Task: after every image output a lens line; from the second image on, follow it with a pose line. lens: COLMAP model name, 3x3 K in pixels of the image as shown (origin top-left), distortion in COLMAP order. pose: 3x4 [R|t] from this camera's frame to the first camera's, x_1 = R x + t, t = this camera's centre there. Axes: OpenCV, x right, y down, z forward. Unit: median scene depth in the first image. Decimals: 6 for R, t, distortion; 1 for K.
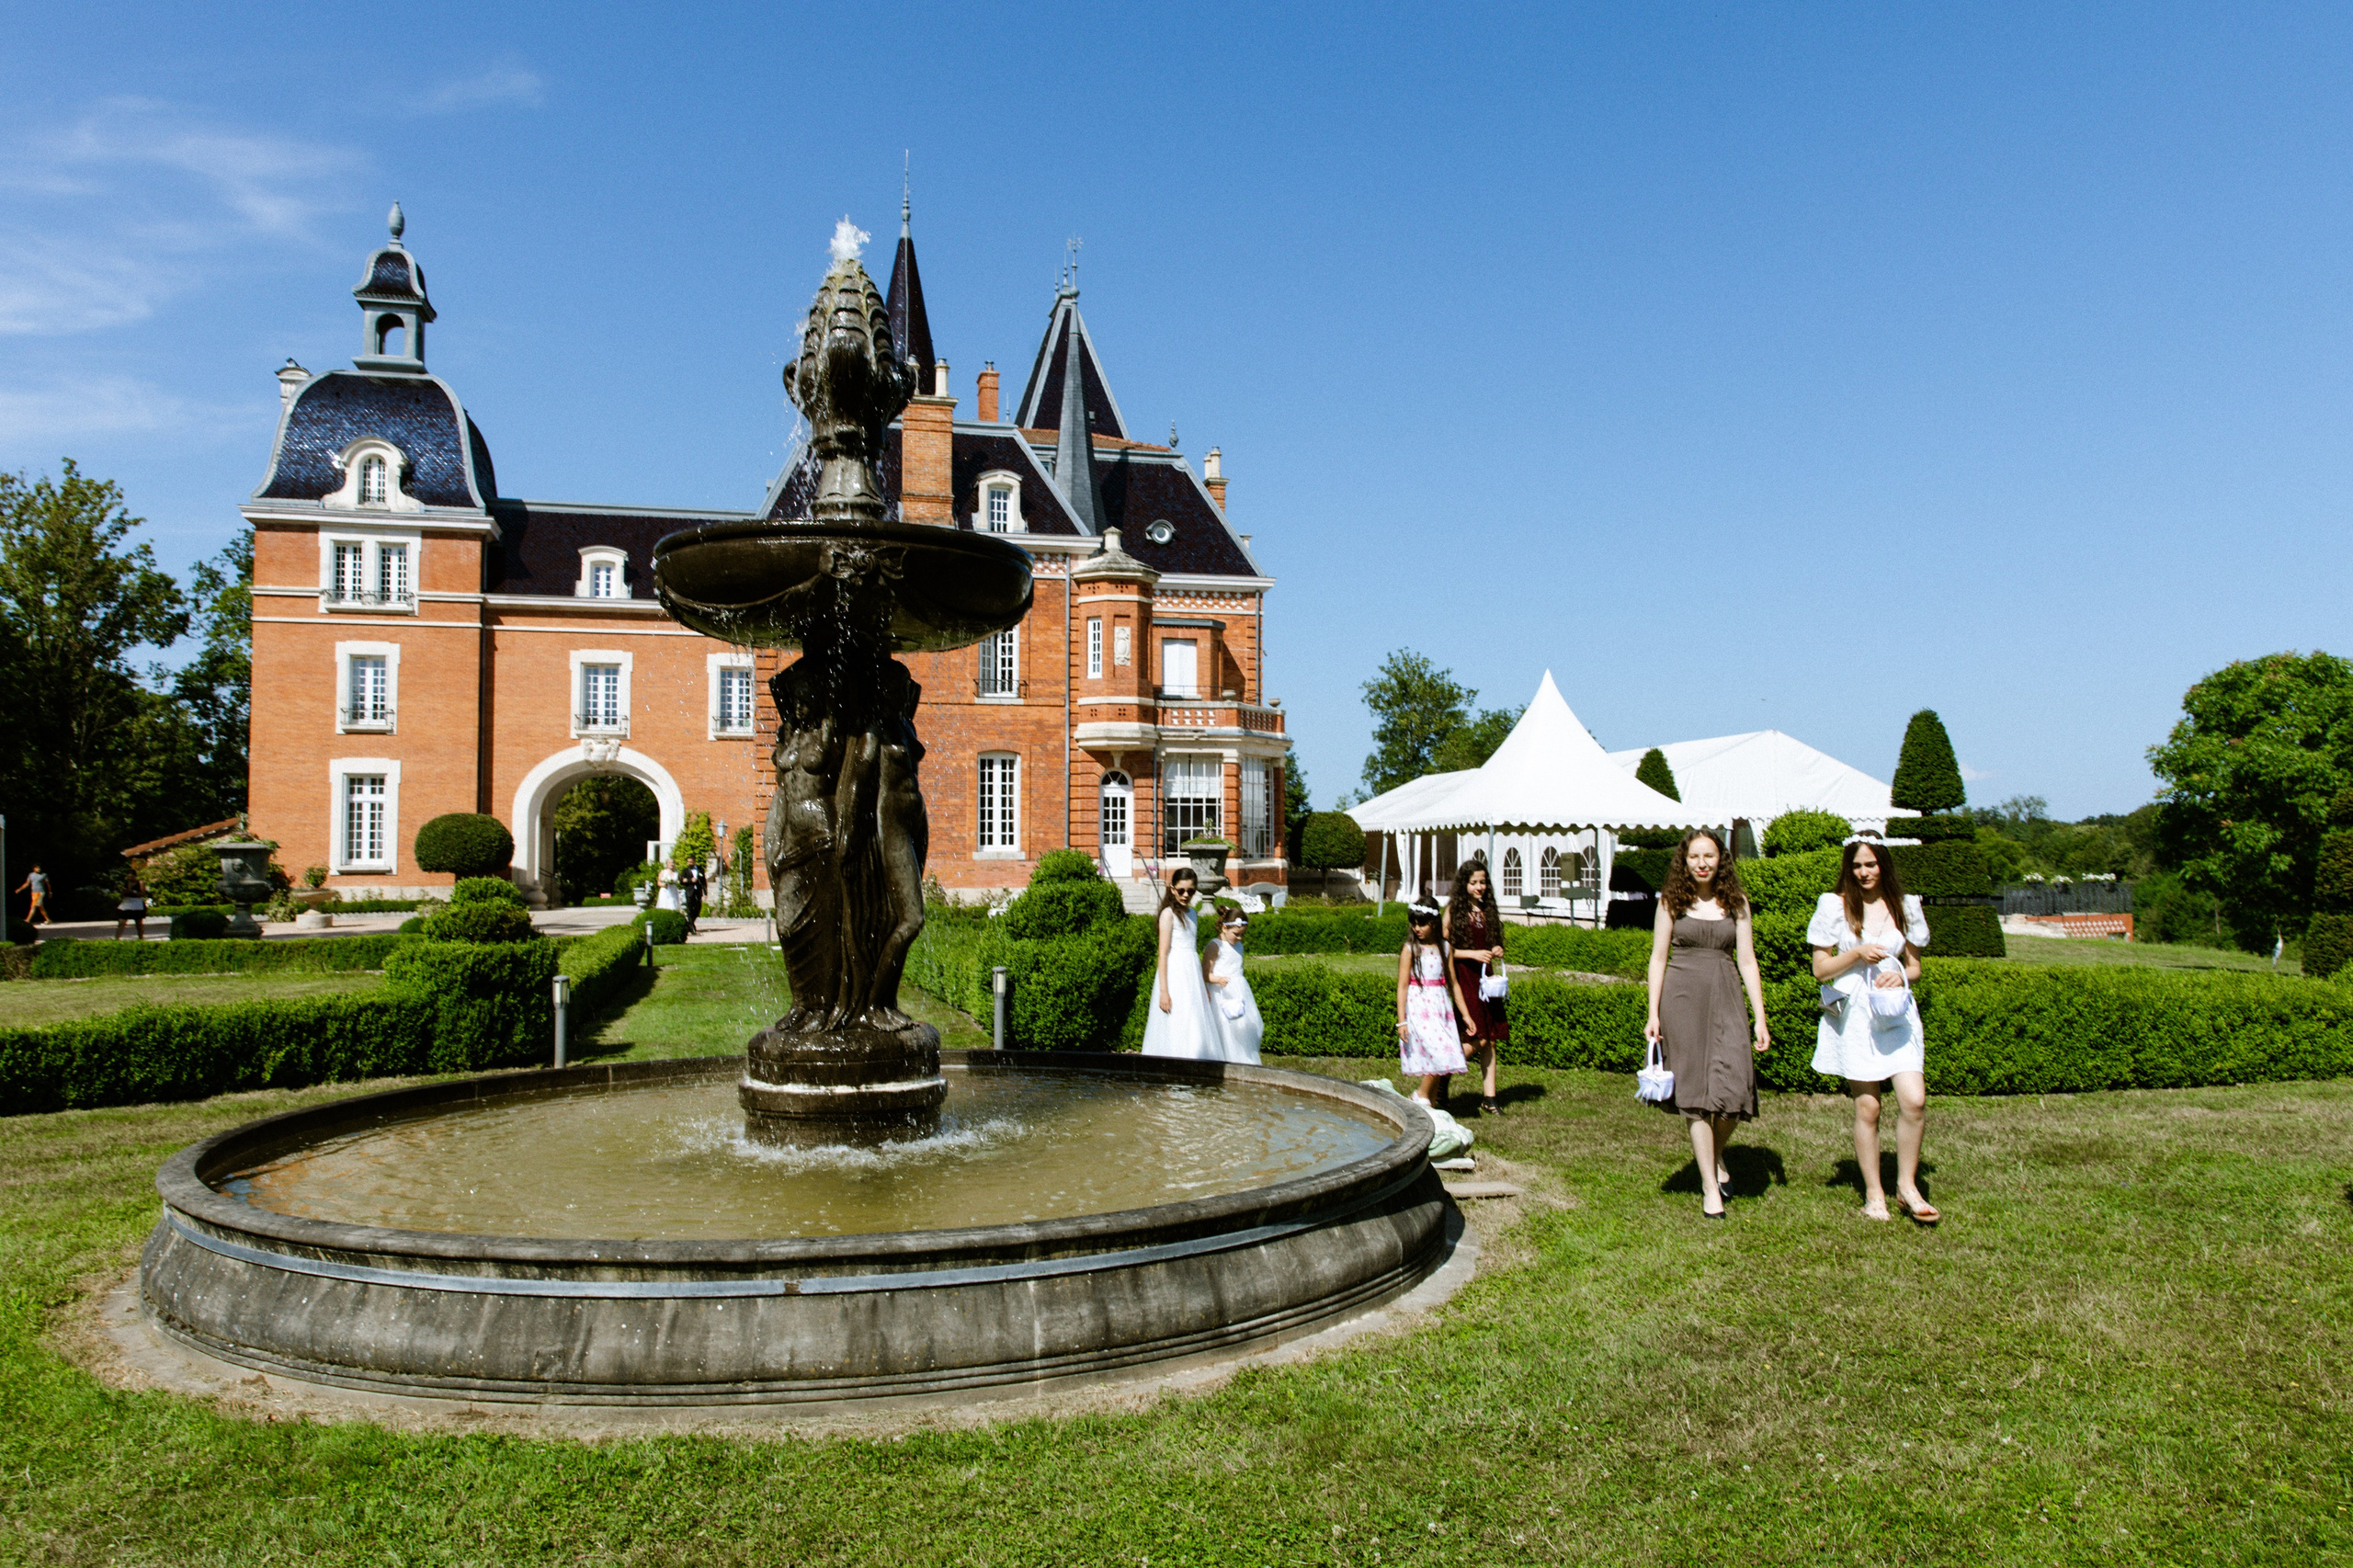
lens RADIAL K [[1667.9, 0, 1204.9], [0, 1667.9, 779.6], [0, 0, 1]] dist [0.004787, 0.000949]
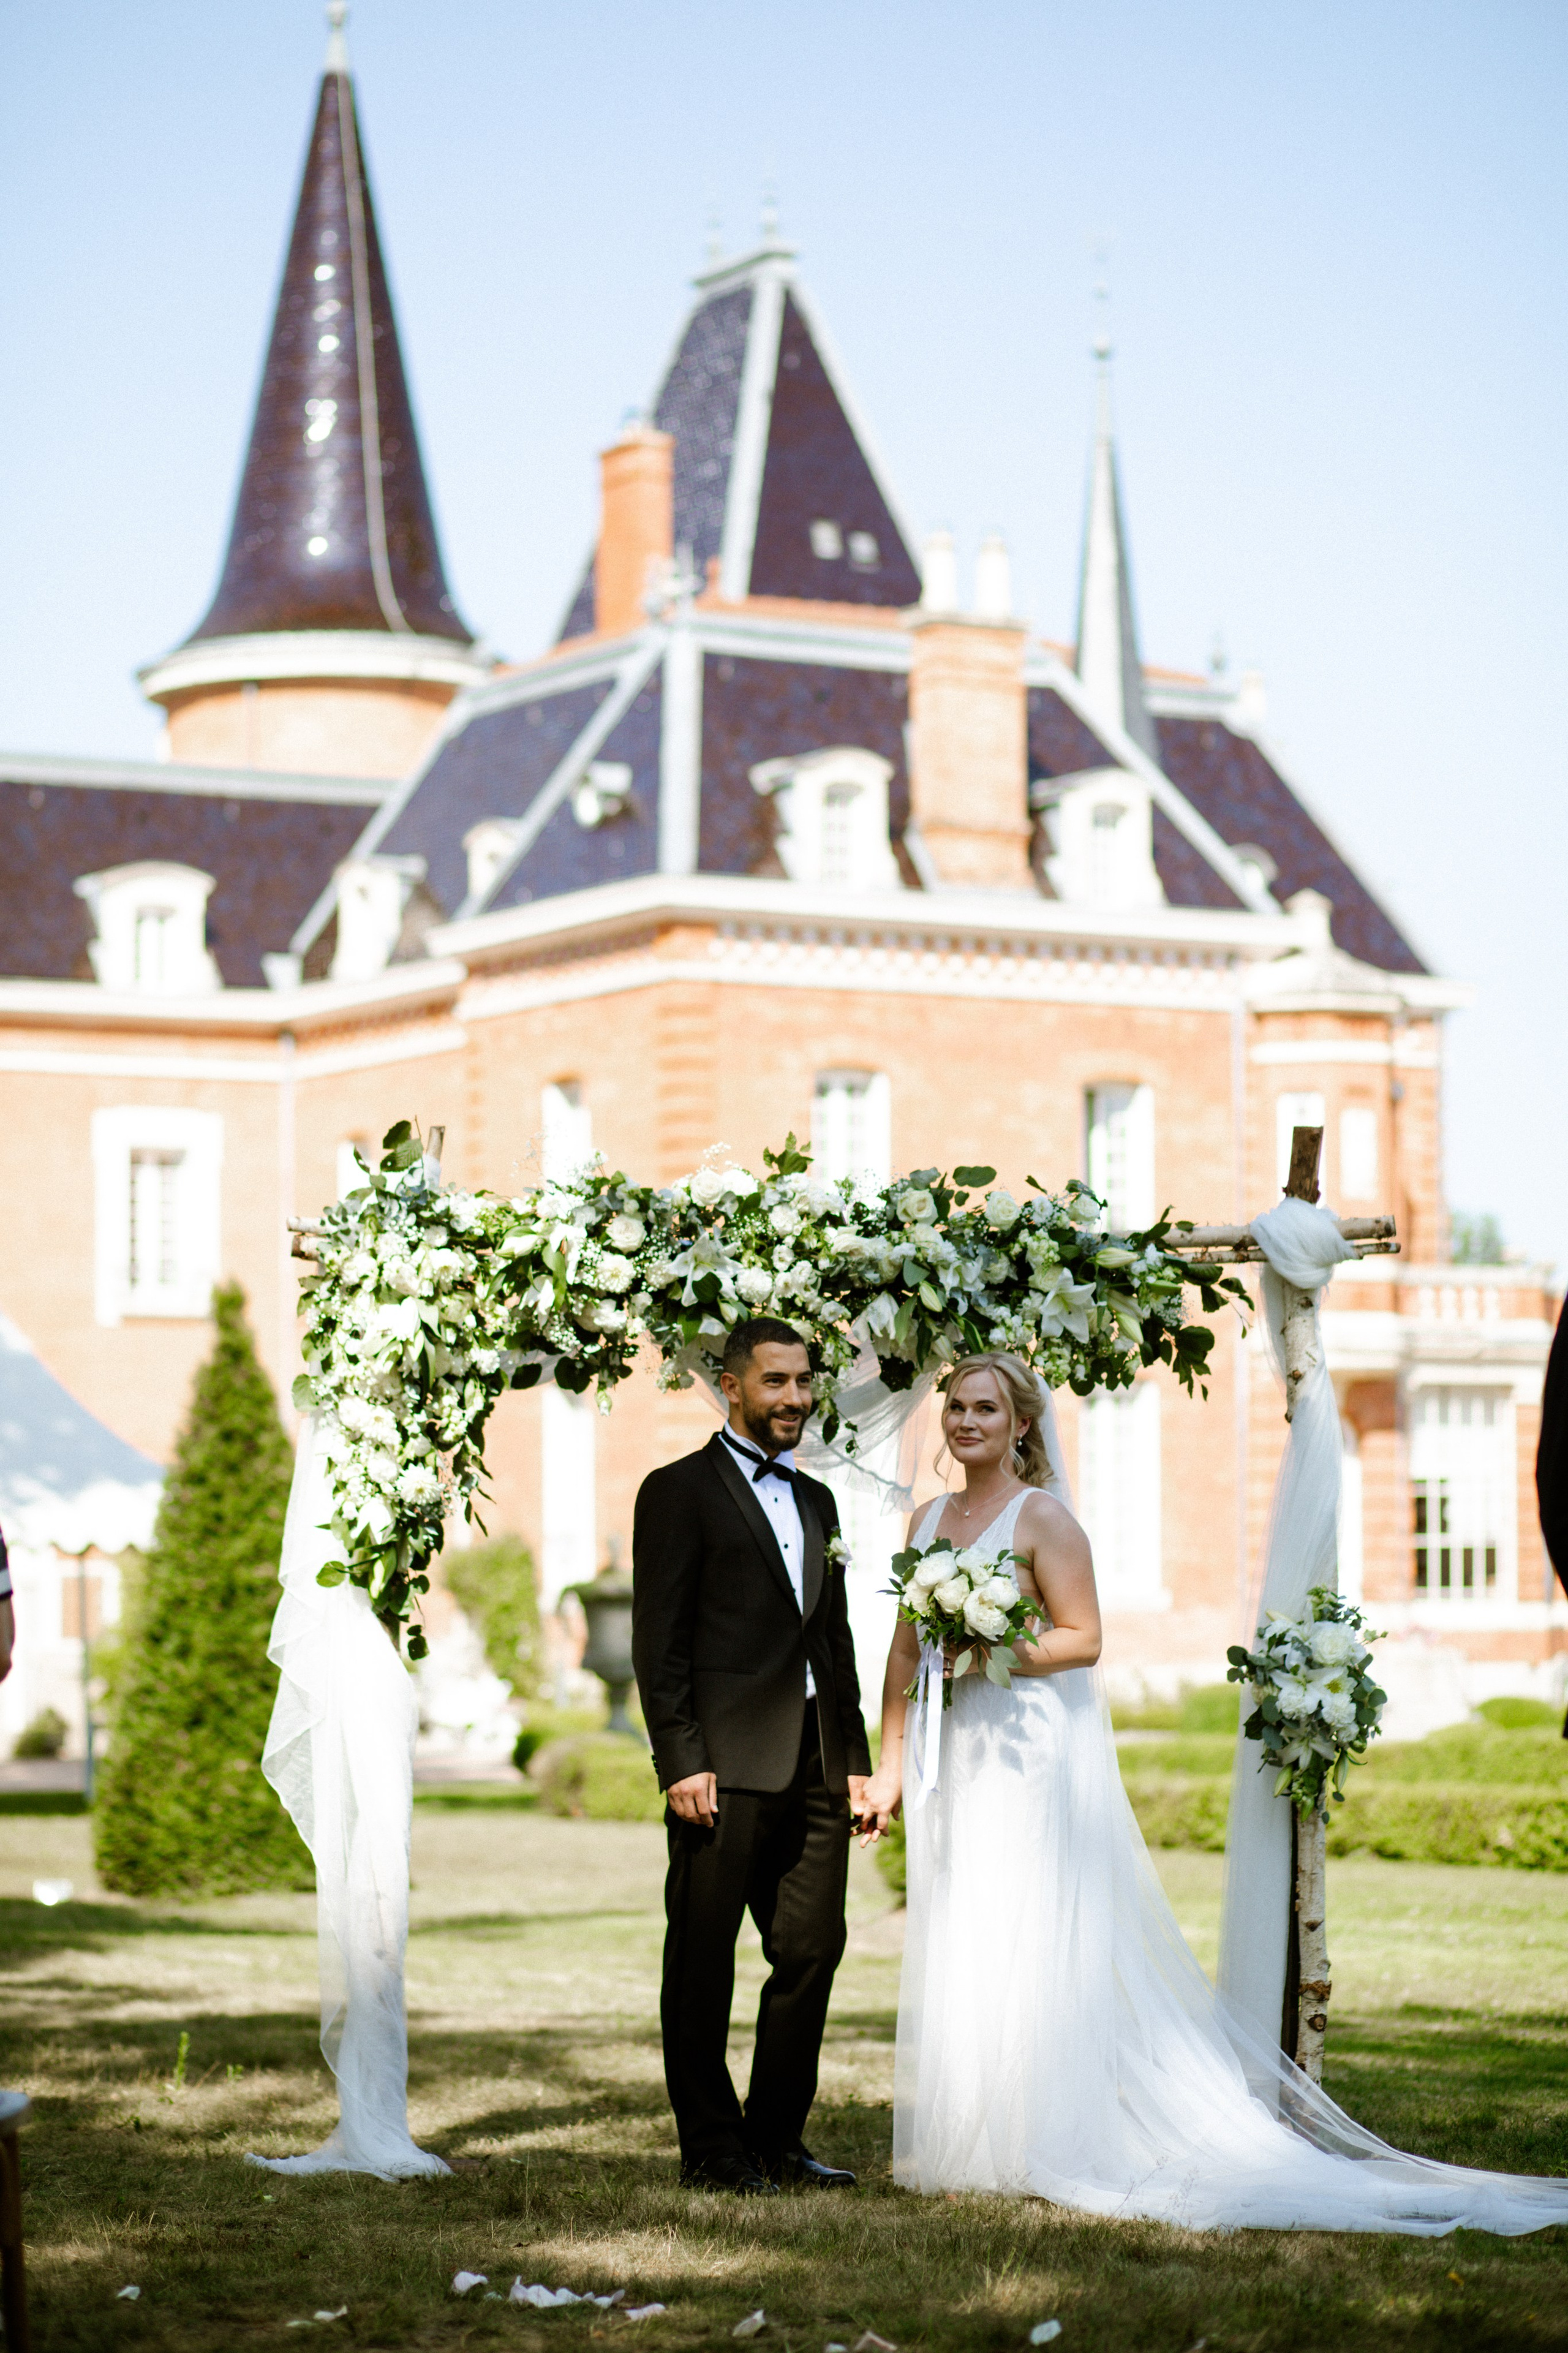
lens RADIAL K [[5651.7, 0, 784.0], [0, 5651.7, 1176.5], [0, 0, 1]] dist [-0.025630, -0.241821]
pose [[0.966902, 0.016676, 0.254603, -0.604514], [-0.009997, 0.999572, -0.027504, -0.027927], [-0.254953, 0.024049, 0.966654, -0.495131]]
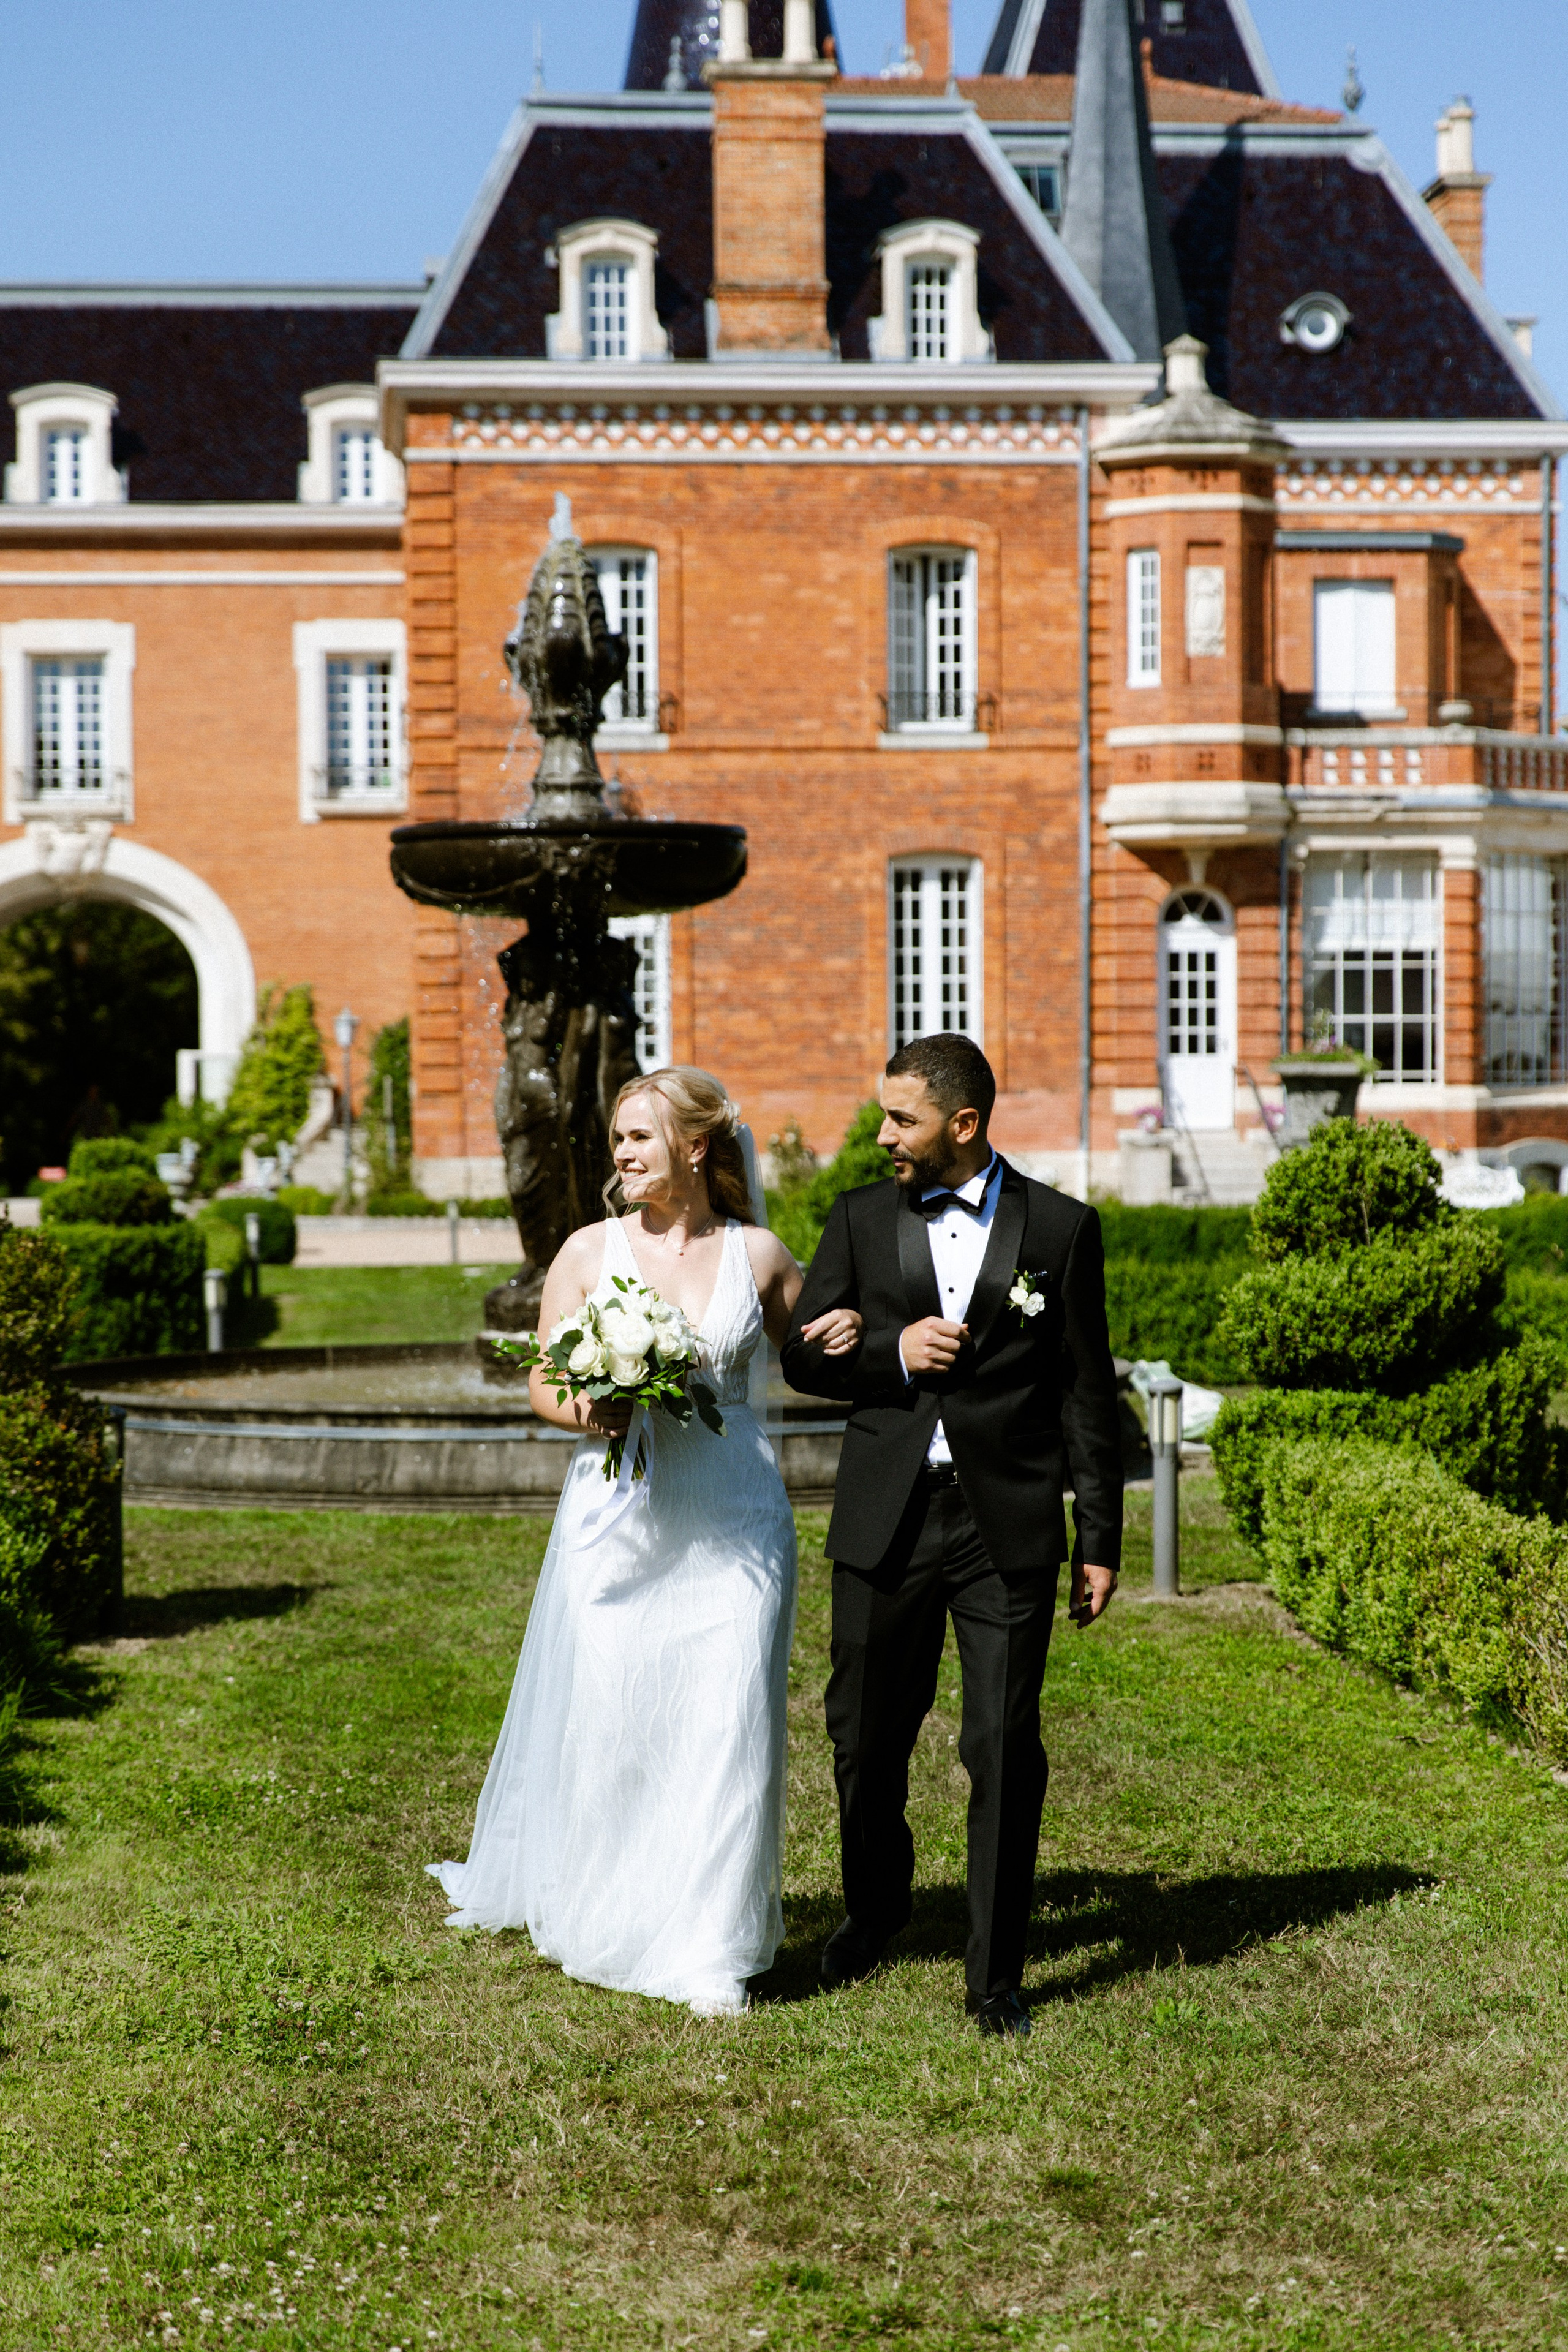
lens RADIAL K [[4866.3, 0, 787.9], [0, 4866.3, 1208.7], [0, 0, 1]] dist [0.026298, -0.180660]
pose [[0.984017, -0.000388, -0.178074, 0.071300], [0.013909, 0.997110, 0.074687, -0.019425], [0.177530, -0.075970, 0.981179, -0.304582]]
